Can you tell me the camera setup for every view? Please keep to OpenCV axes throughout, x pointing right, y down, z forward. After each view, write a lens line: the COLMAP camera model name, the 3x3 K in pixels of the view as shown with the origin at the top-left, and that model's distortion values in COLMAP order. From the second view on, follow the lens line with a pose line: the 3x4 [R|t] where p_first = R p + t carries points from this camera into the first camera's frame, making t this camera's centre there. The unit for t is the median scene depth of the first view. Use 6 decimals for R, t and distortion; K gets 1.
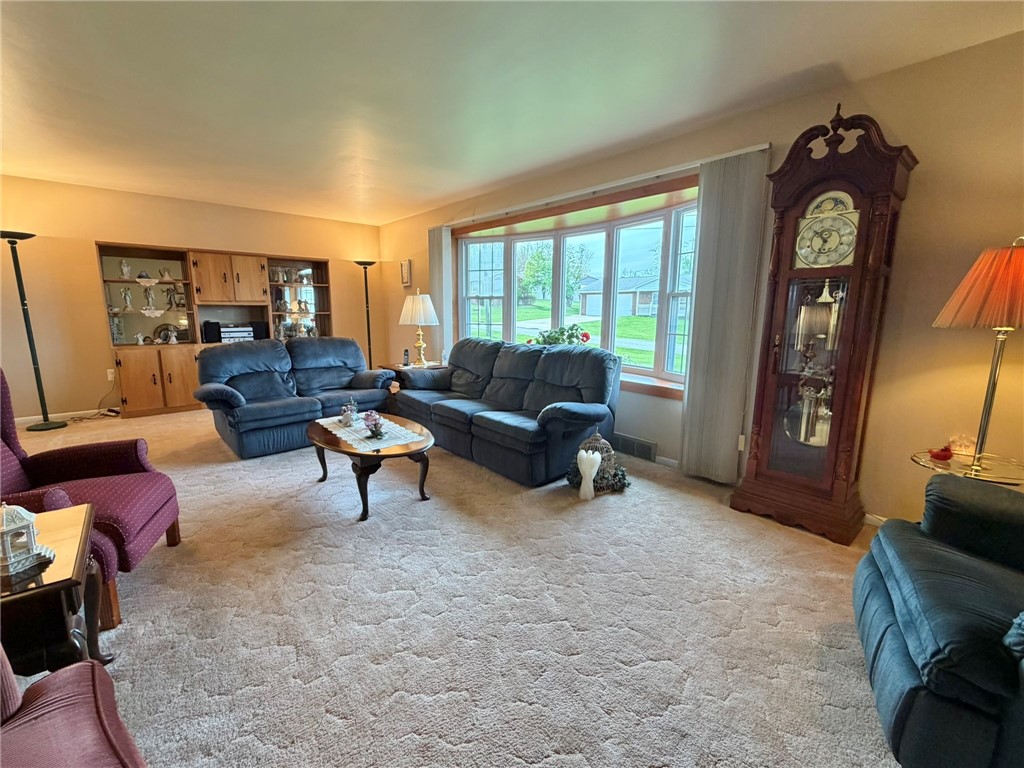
lens RADIAL K [[431.7, 0, 512.0], [0, 431.7, 384.0], [0, 0, 1]] dist [-0.000138, -0.000044]
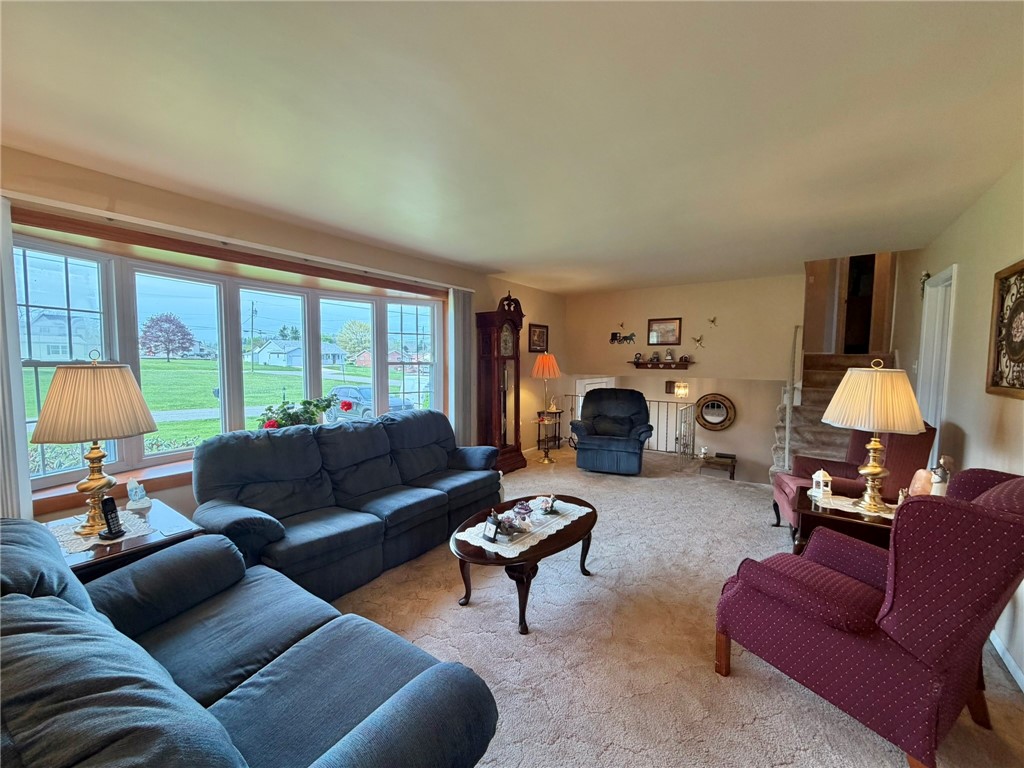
lens RADIAL K [[407.9, 0, 512.0], [0, 407.9, 384.0], [0, 0, 1]] dist [-0.000316, -0.000090]
pose [[-0.223151, -0.064400, 0.972654, -1.065434], [0.166690, 0.980597, 0.103169, -0.253203], [-0.960426, 0.185154, -0.208087, 1.083683]]
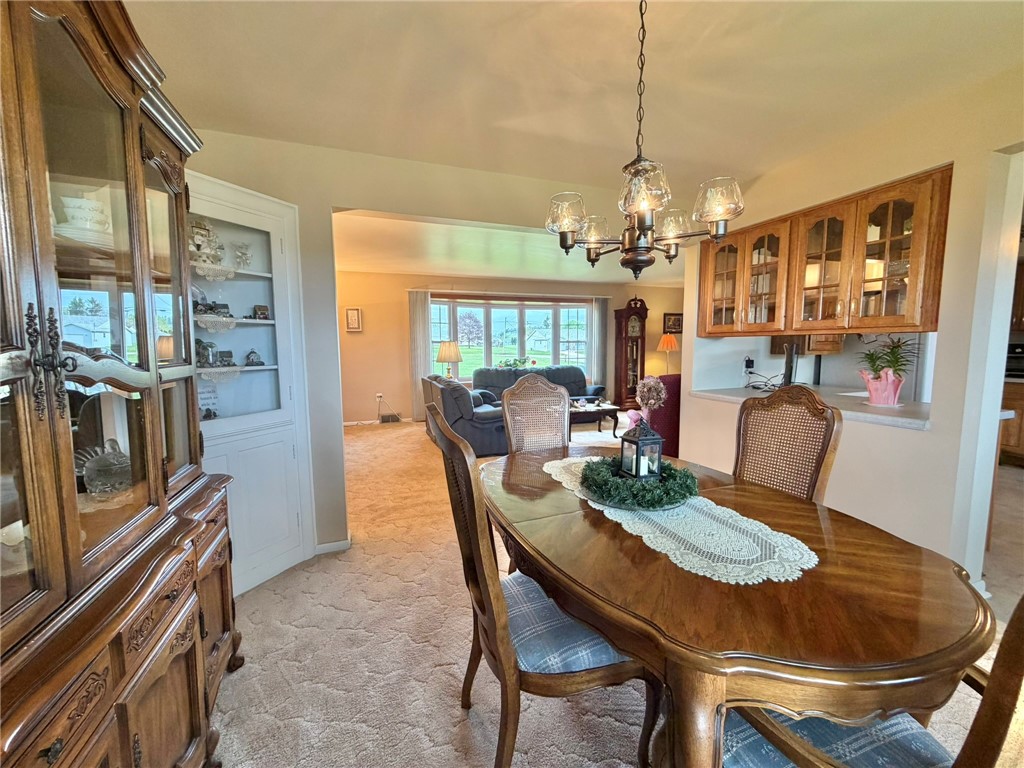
lens RADIAL K [[407.9, 0, 512.0], [0, 407.9, 384.0], [0, 0, 1]] dist [-0.000316, -0.000090]
pose [[0.361746, -0.095377, 0.927385, -2.129265], [0.173002, 0.984343, 0.033752, -0.122659], [-0.916084, 0.148230, 0.372583, 0.536153]]
